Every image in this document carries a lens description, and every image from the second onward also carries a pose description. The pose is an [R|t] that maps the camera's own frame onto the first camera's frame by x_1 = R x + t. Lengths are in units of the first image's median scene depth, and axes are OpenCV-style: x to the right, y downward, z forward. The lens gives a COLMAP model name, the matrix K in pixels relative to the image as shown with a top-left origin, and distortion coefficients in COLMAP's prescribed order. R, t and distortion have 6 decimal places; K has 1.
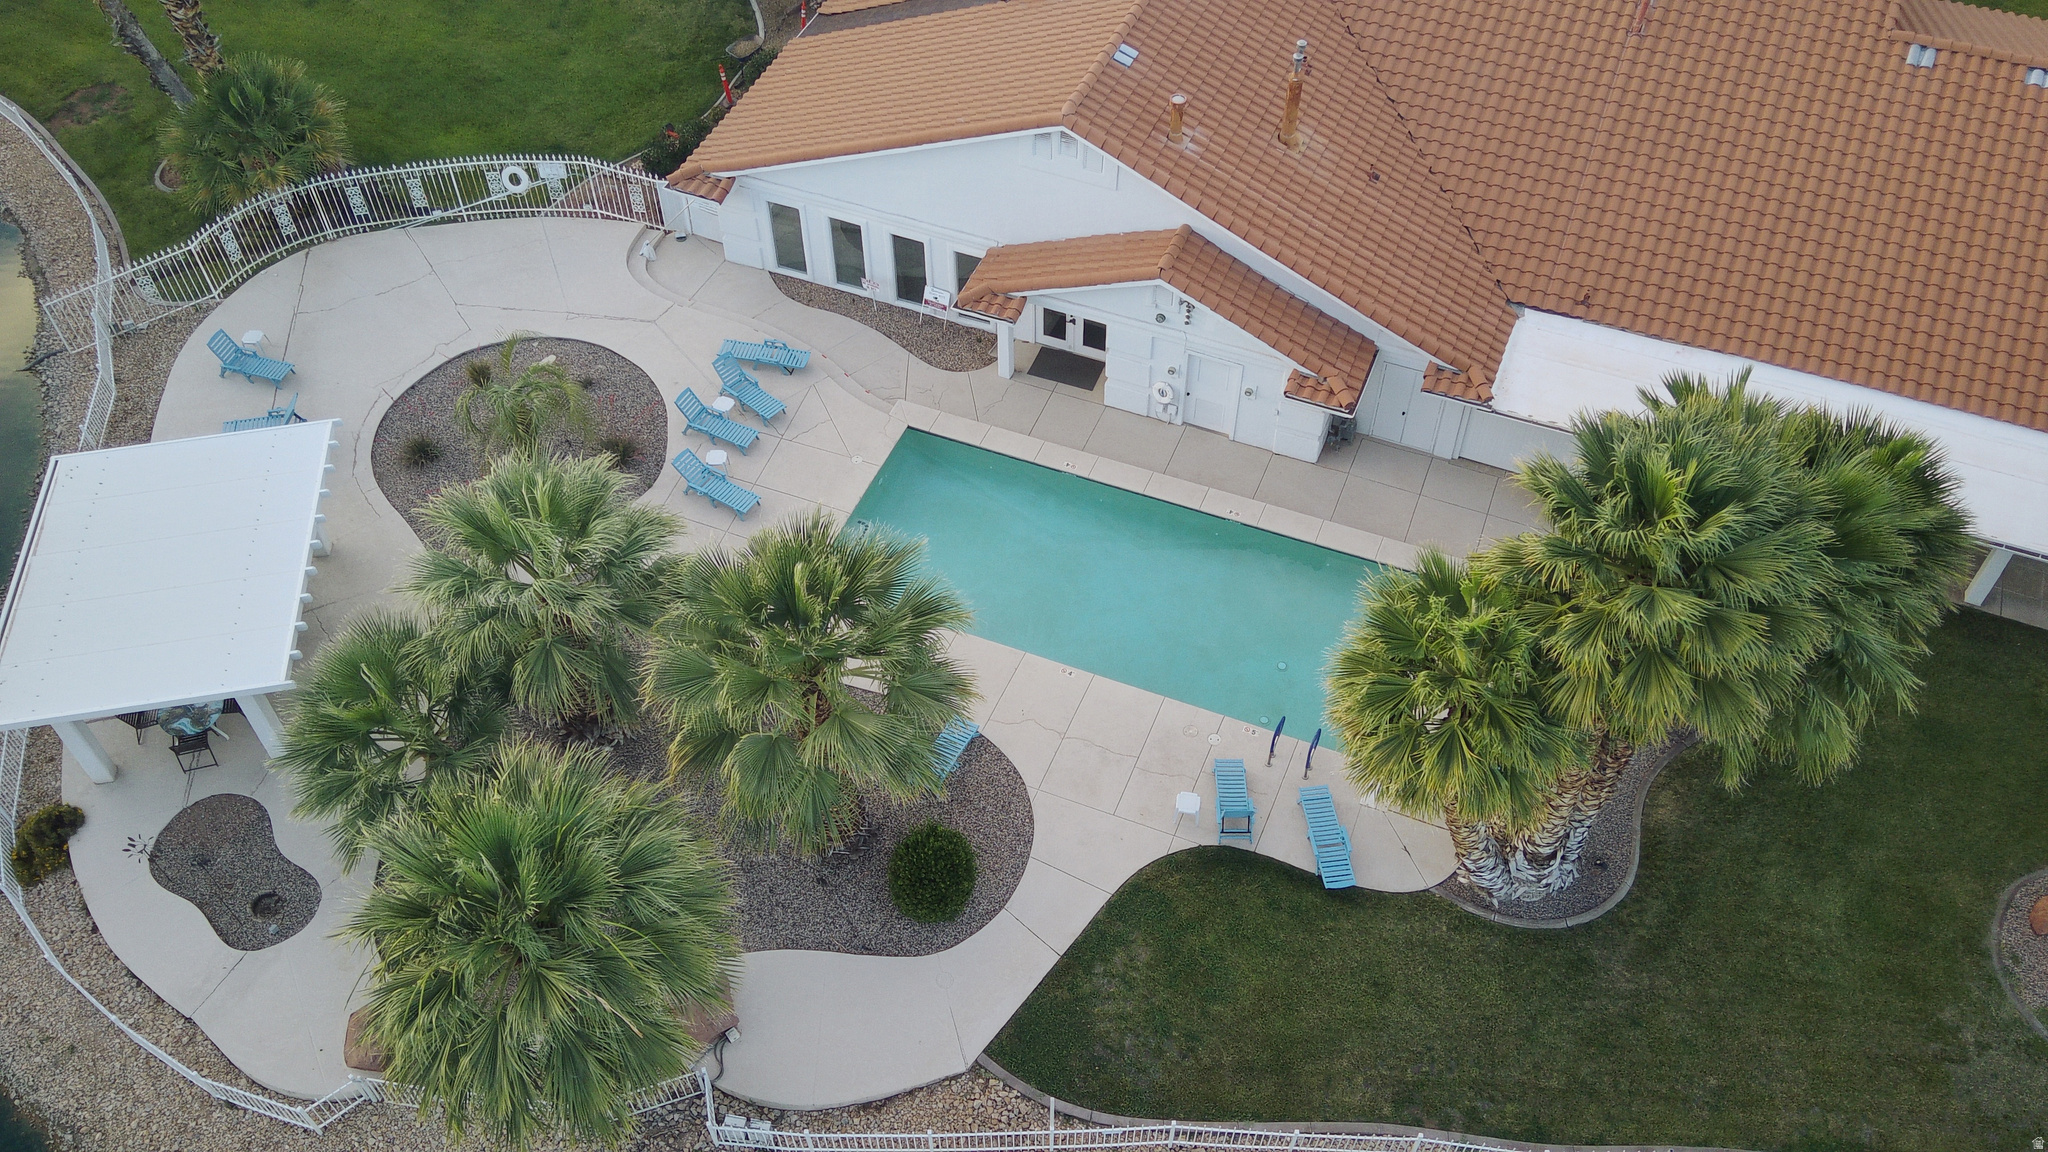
lens RADIAL K [[1697.3, 0, 1031.5], [0, 1697.3, 572.8], [0, 0, 1]] dist [0.118369, -0.175908]
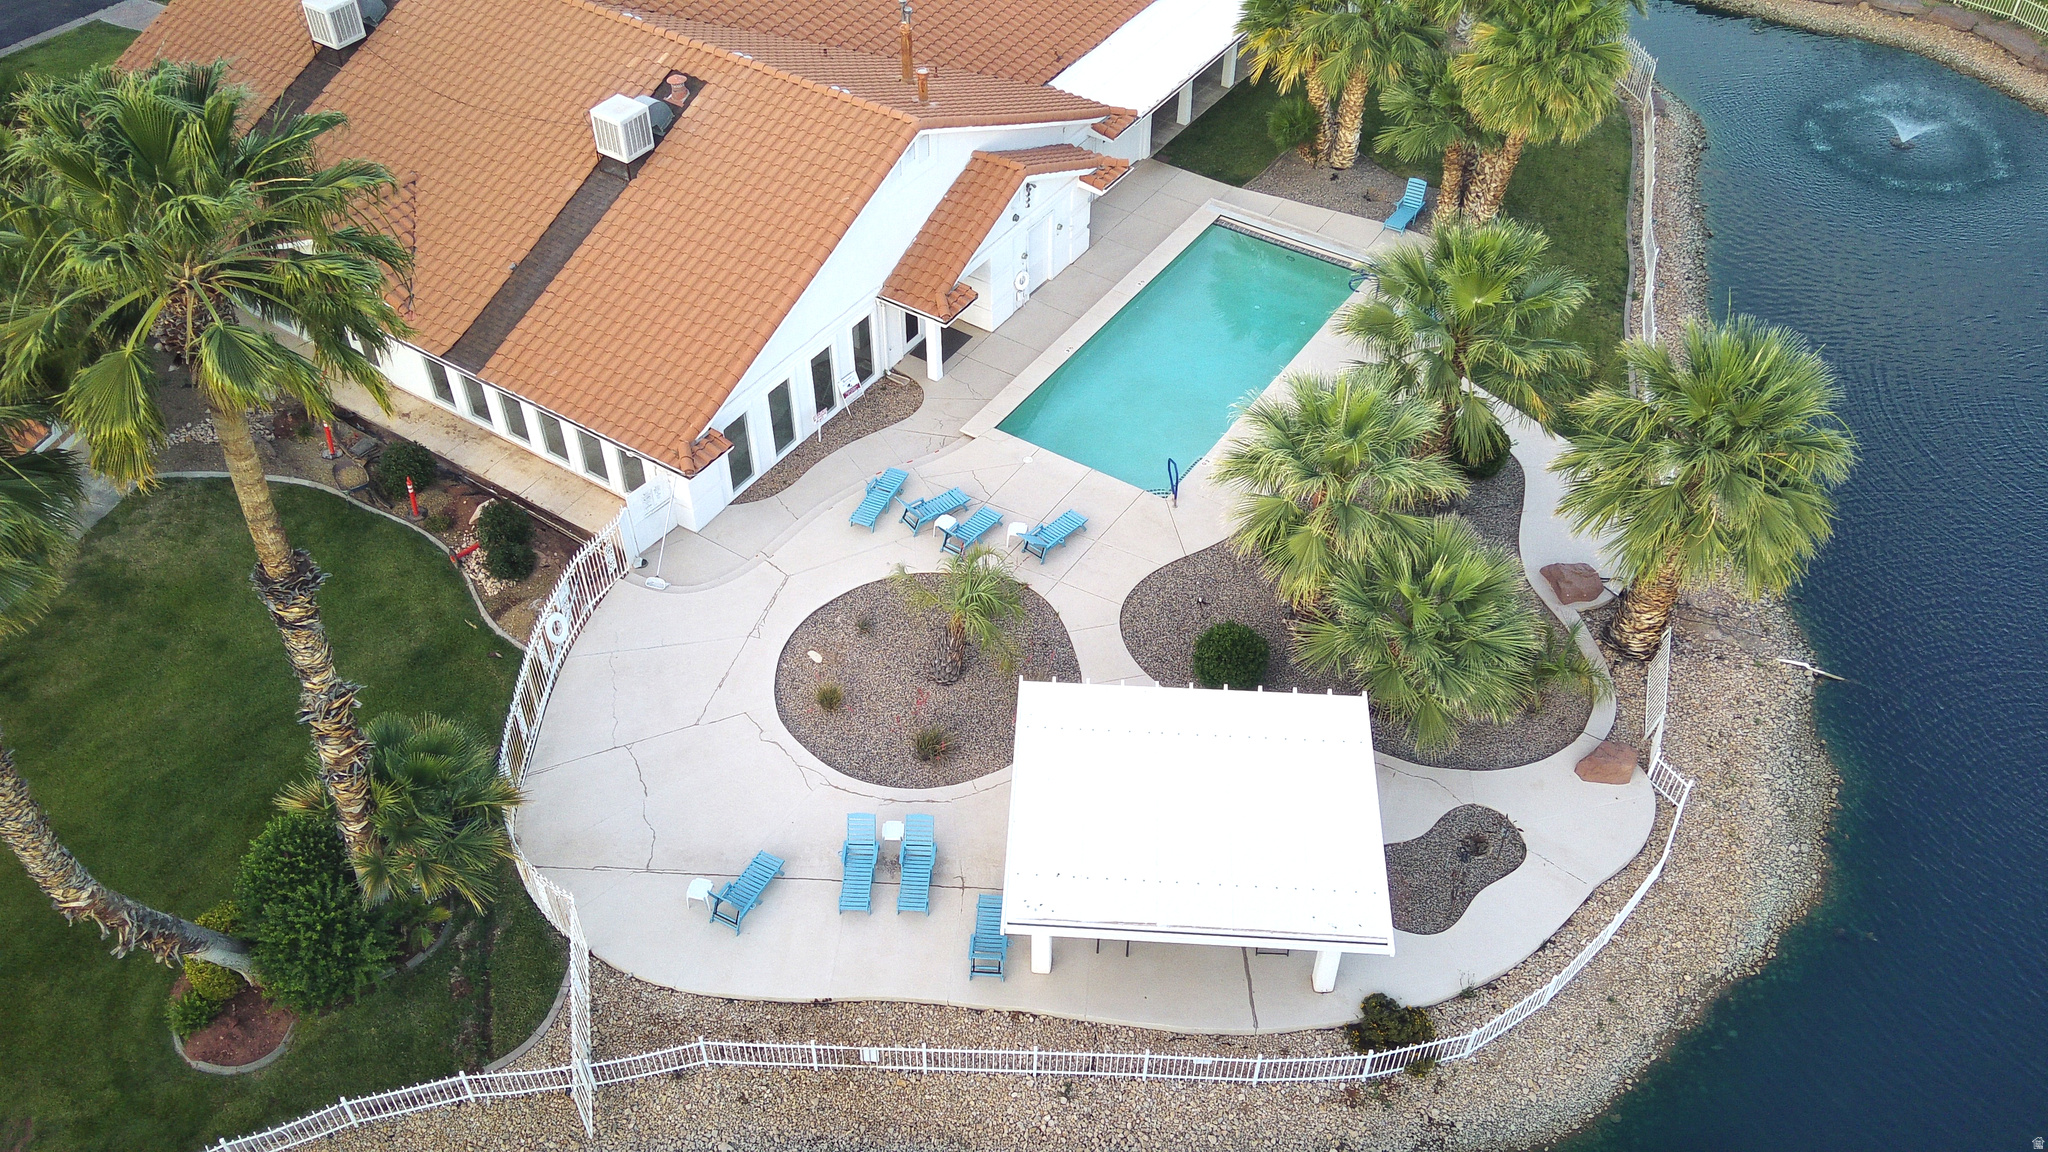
lens RADIAL K [[1697.3, 0, 1031.5], [0, 1697.3, 572.8], [0, 0, 1]] dist [0.118369, -0.175908]
pose [[0.194887, -0.677533, 0.709202, -0.989055], [0.746563, 0.571427, 0.340756, -0.421875], [-0.636131, 0.463055, 0.617185, 0.360690]]
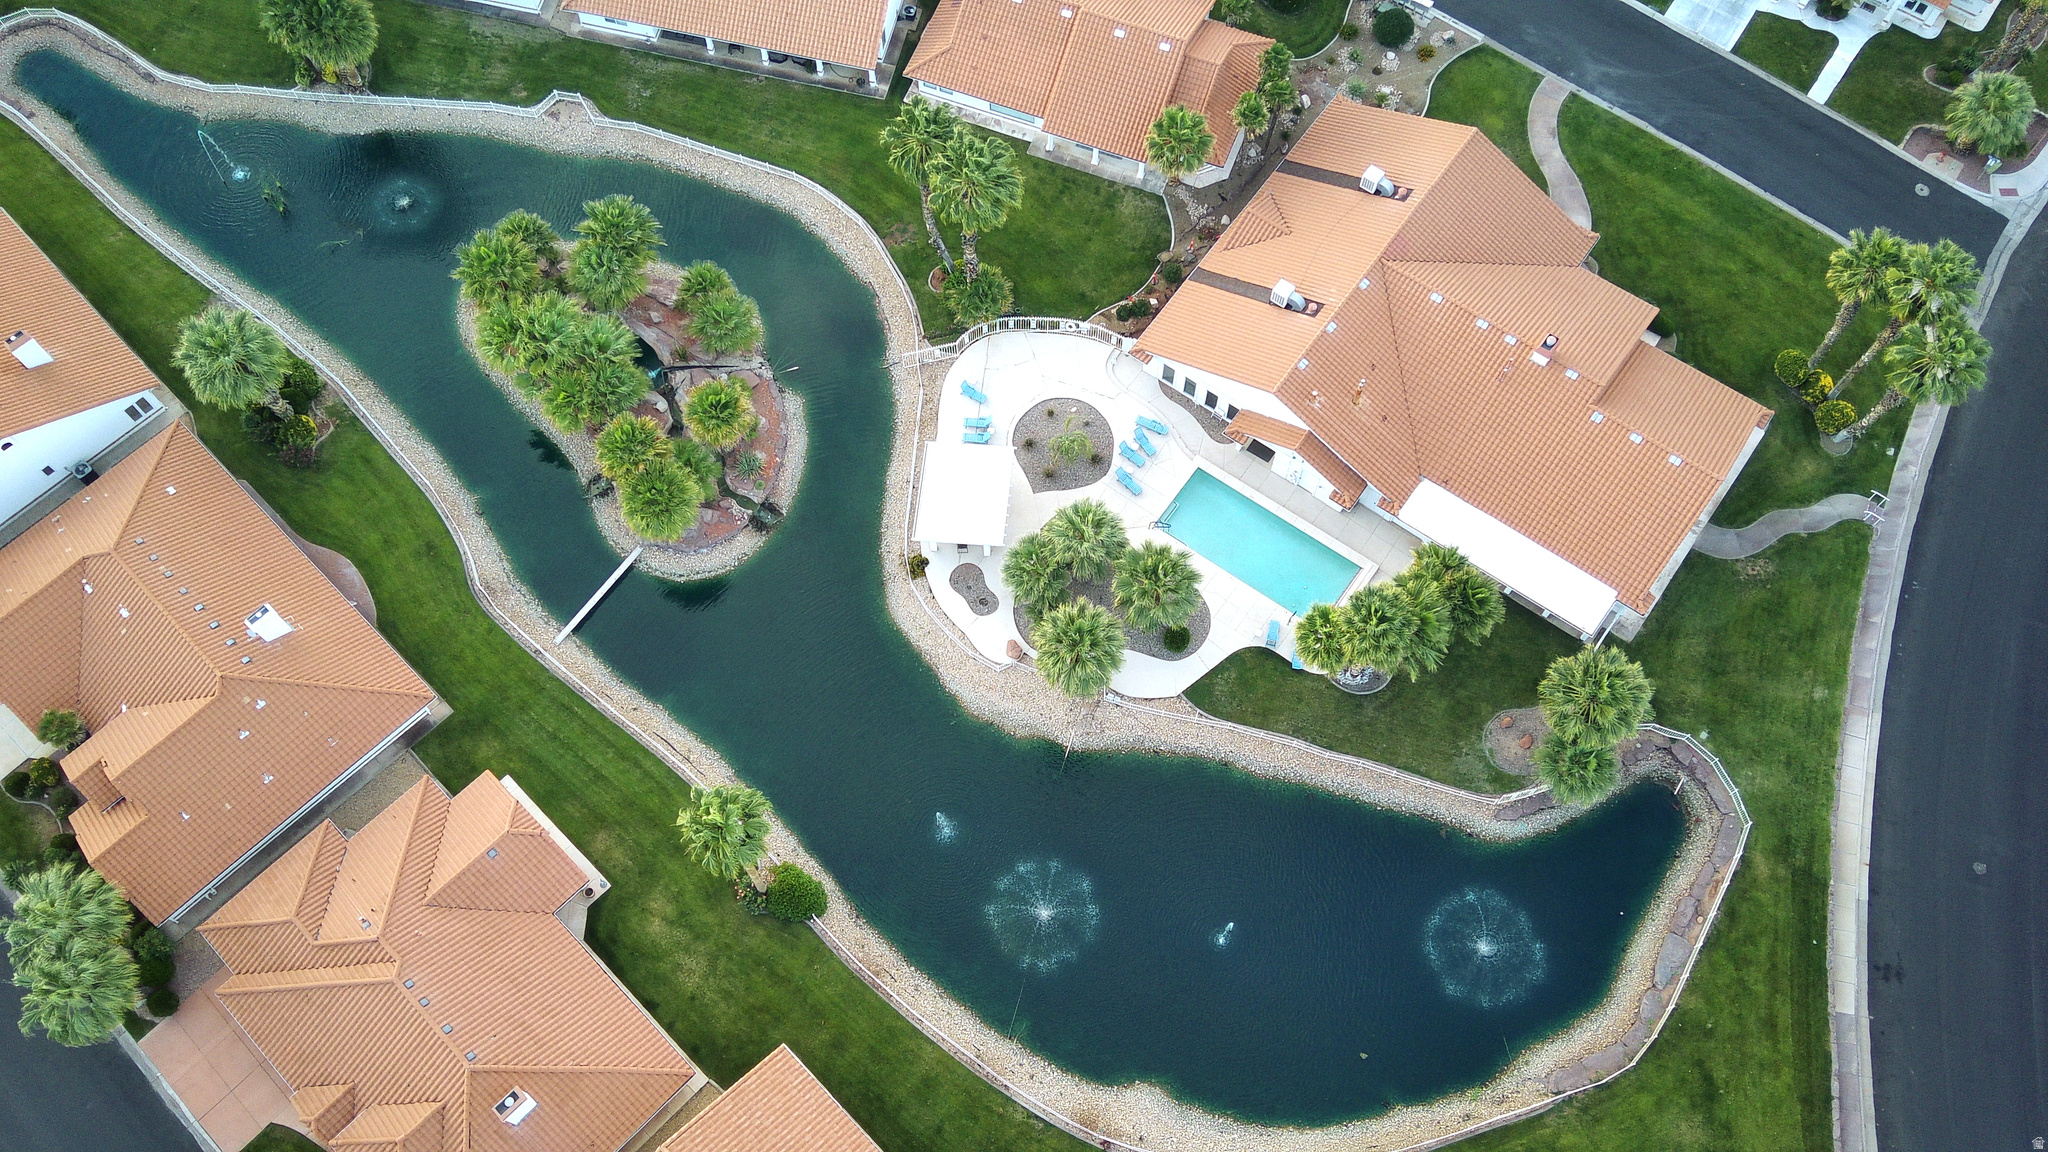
lens RADIAL K [[1697.3, 0, 1031.5], [0, 1697.3, 572.8], [0, 0, 1]] dist [0.118369, -0.175908]
pose [[0.972245, 0.214514, -0.093395, -0.043444], [-0.179599, 0.940121, 0.289682, -0.721061], [0.149943, -0.264868, 0.952555, -1.834541]]
